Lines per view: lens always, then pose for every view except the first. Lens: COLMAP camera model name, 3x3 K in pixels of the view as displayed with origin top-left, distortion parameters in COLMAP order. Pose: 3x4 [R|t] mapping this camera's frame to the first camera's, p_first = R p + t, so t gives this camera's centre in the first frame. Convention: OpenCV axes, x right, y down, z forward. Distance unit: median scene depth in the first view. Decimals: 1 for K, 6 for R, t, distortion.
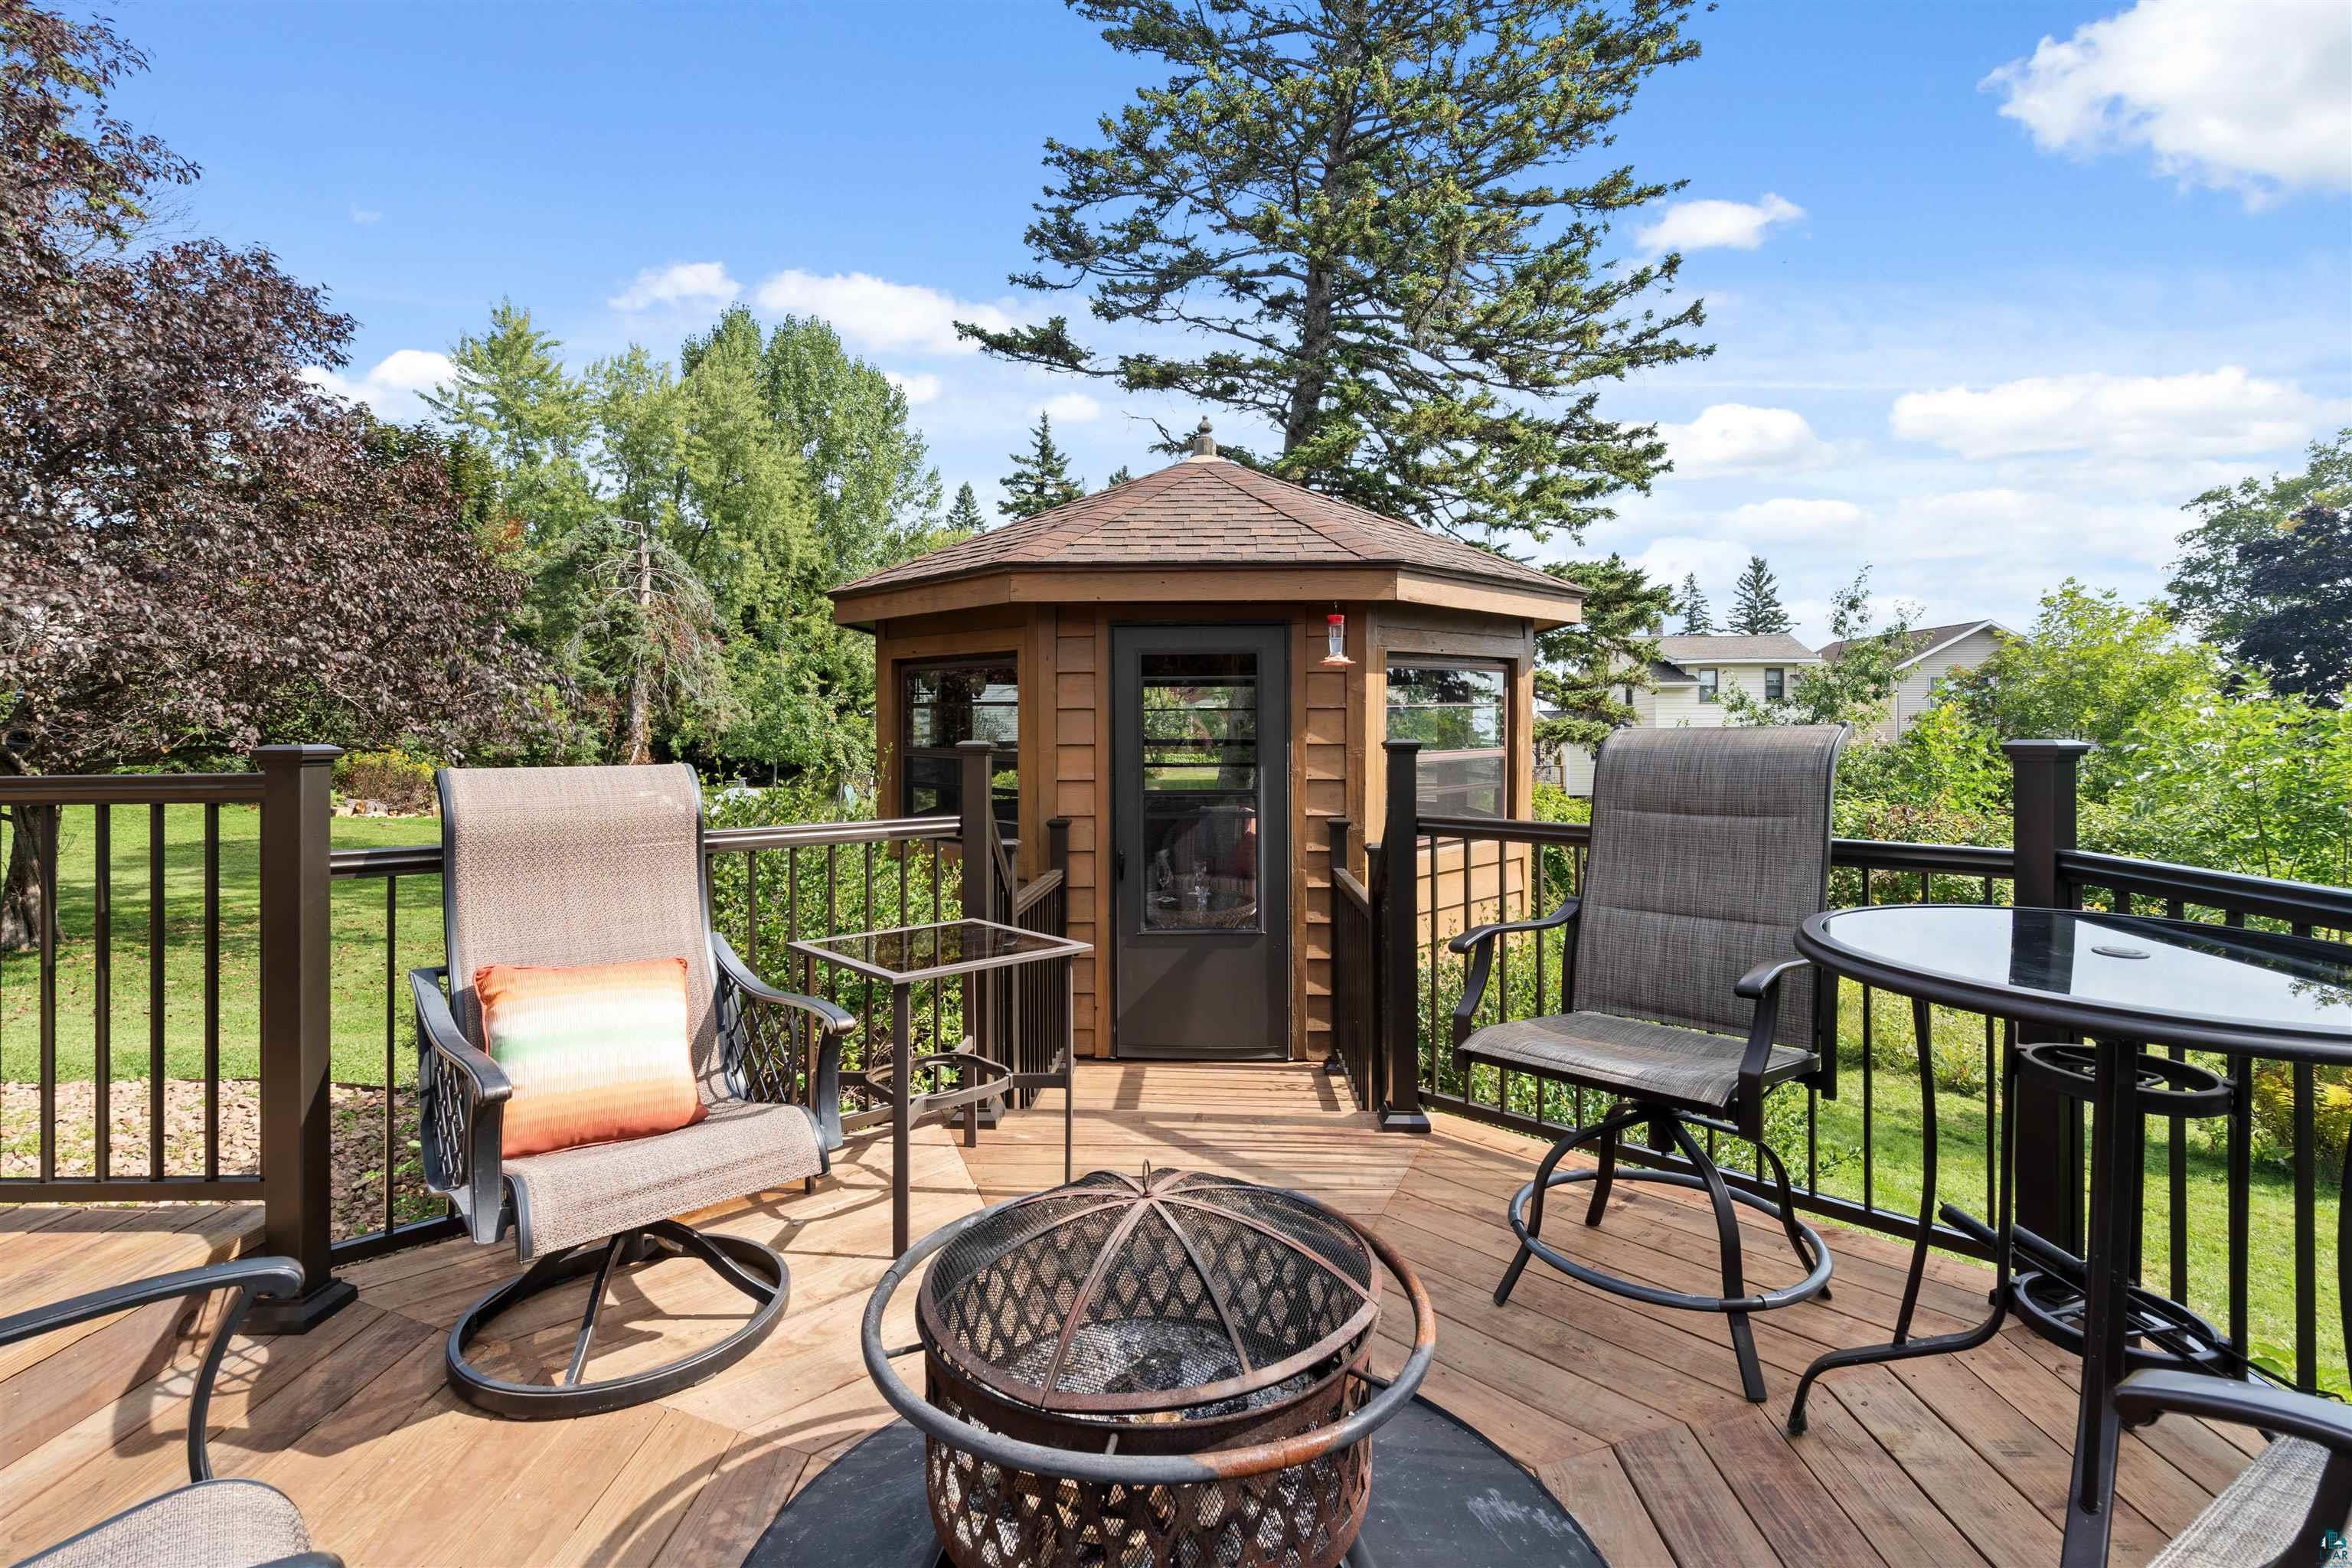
lens RADIAL K [[1075.6, 0, 1179.4], [0, 1075.6, 712.5], [0, 0, 1]] dist [-0.001300, 0.000991]
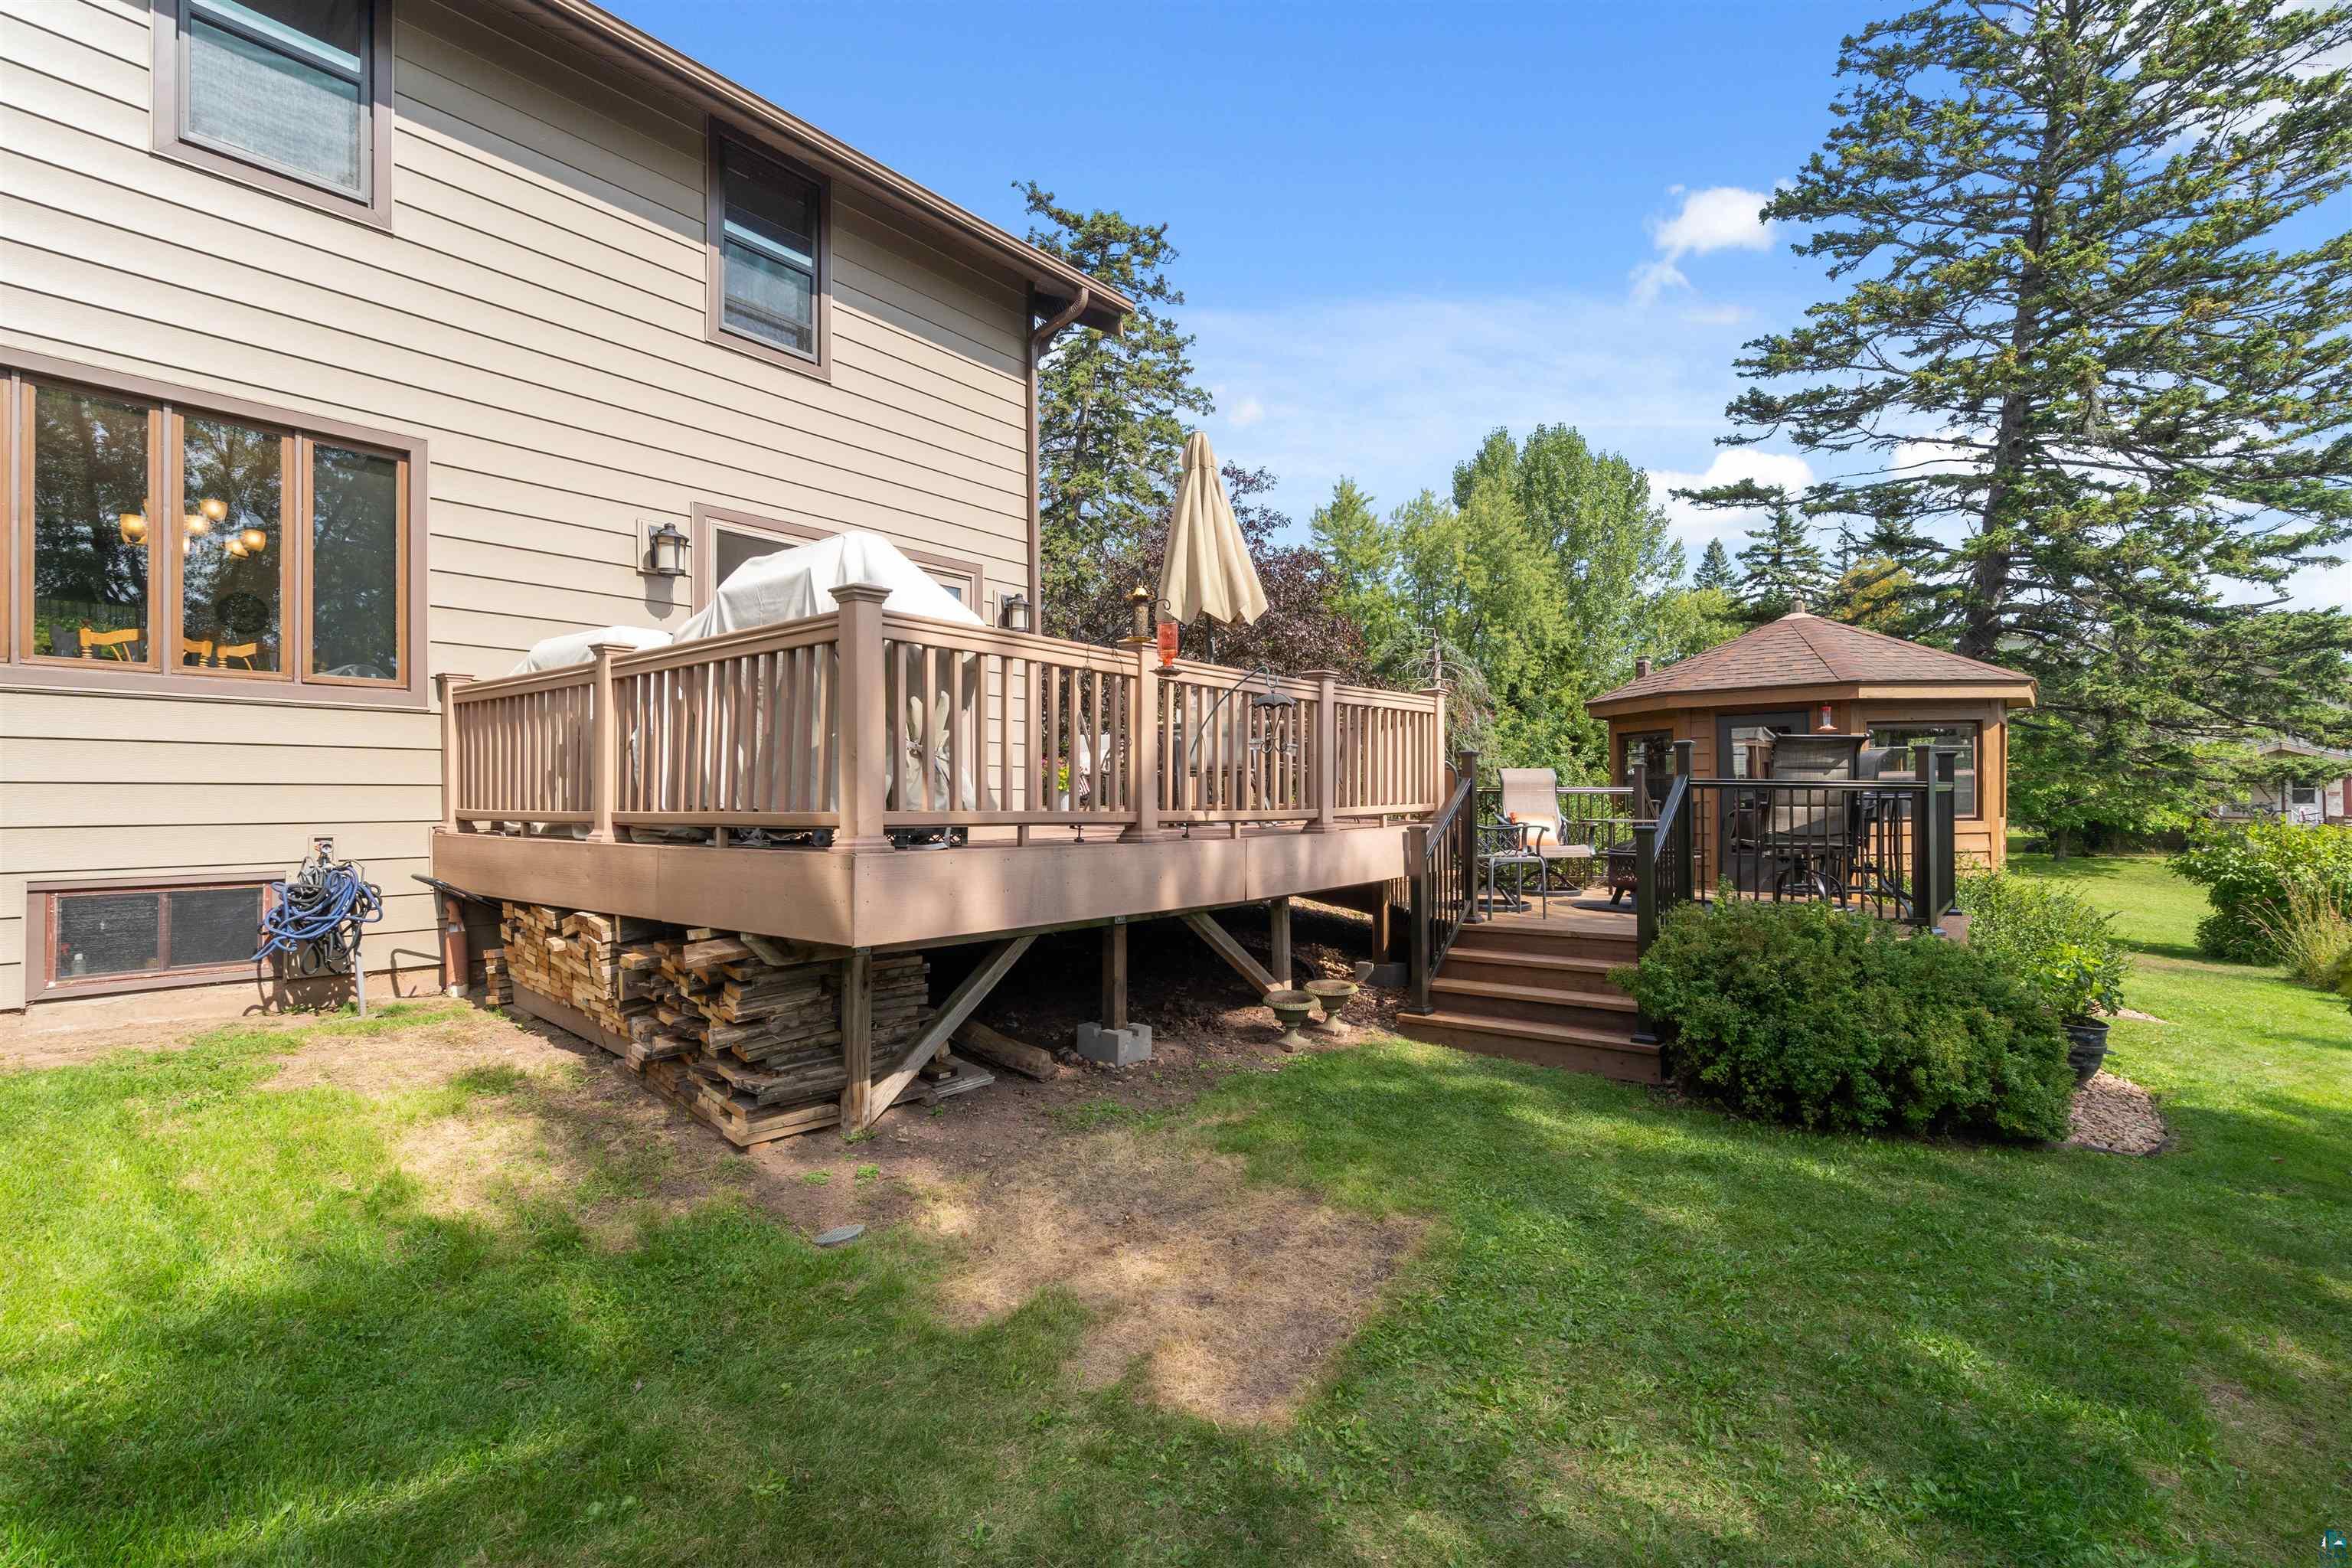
lens RADIAL K [[1075.6, 0, 1173.9], [0, 1075.6, 781.2], [0, 0, 1]] dist [-0.001300, 0.000991]
pose [[0.781964, -0.007424, -0.623279, 0.065849], [0.011305, 0.999934, 0.002272, 0.005344], [0.623221, -0.008822, 0.781996, -0.212994]]
